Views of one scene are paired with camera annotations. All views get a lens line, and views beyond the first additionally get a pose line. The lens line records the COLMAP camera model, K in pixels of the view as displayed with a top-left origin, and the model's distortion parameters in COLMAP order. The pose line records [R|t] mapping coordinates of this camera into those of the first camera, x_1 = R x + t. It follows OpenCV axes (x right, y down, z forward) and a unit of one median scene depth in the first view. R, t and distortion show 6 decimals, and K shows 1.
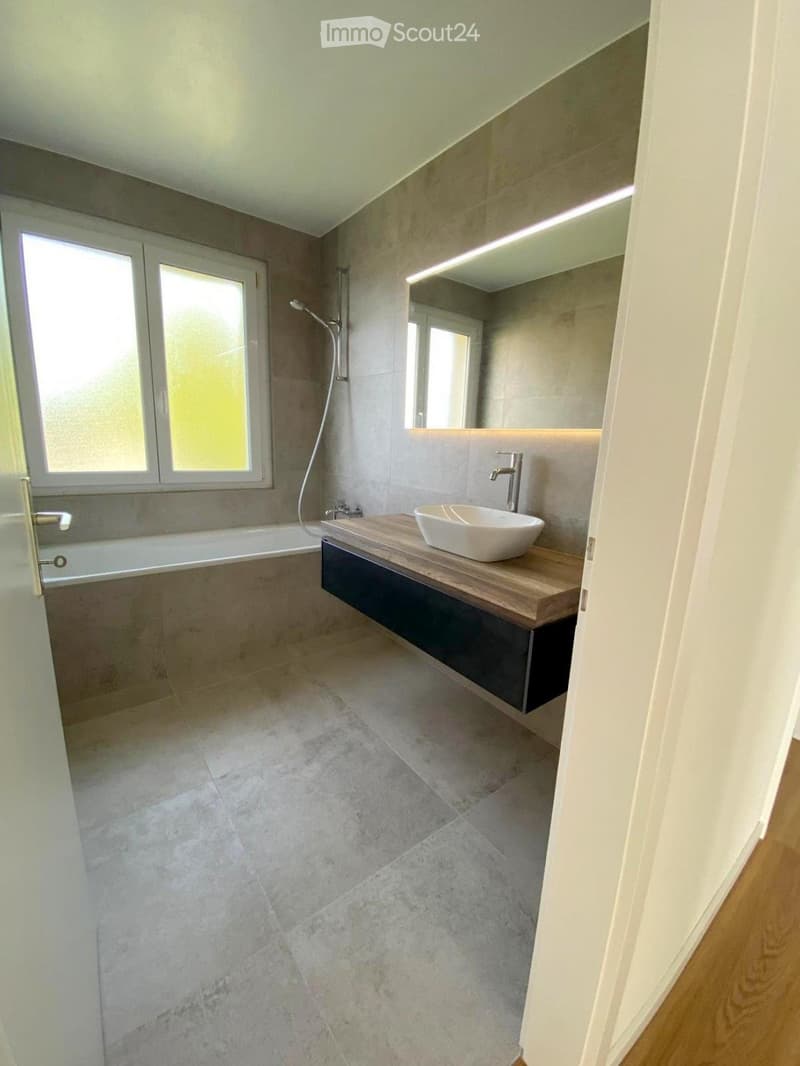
lens RADIAL K [[442.5, 0, 400.4], [0, 442.5, 534.5], [0, 0, 1]] dist [0.006594, -0.004761]
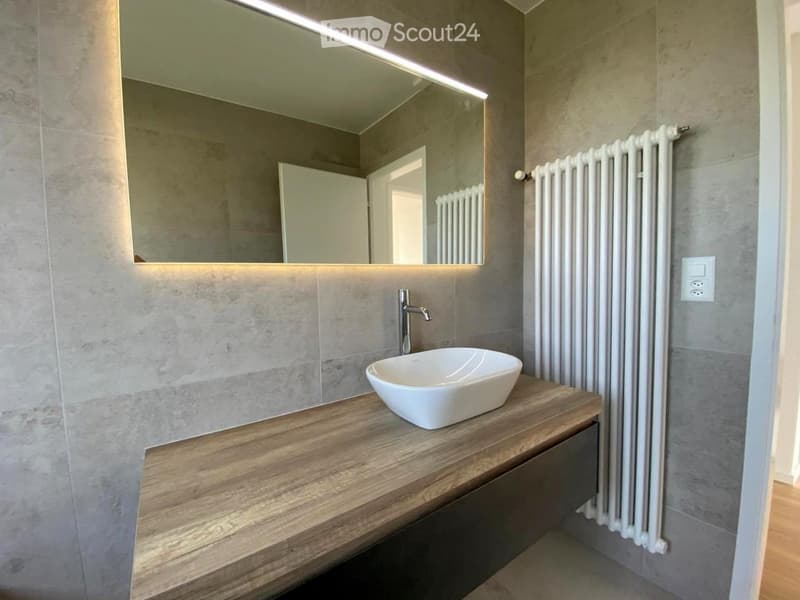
lens RADIAL K [[332.1, 0, 399.4], [0, 332.1, 294.9], [0, 0, 1]] dist [0.006594, -0.004761]
pose [[0.051764, -0.101846, 0.993453, -0.484702], [0.234252, 0.968270, 0.087058, -0.266606], [-0.970797, 0.228211, 0.073979, 1.081028]]
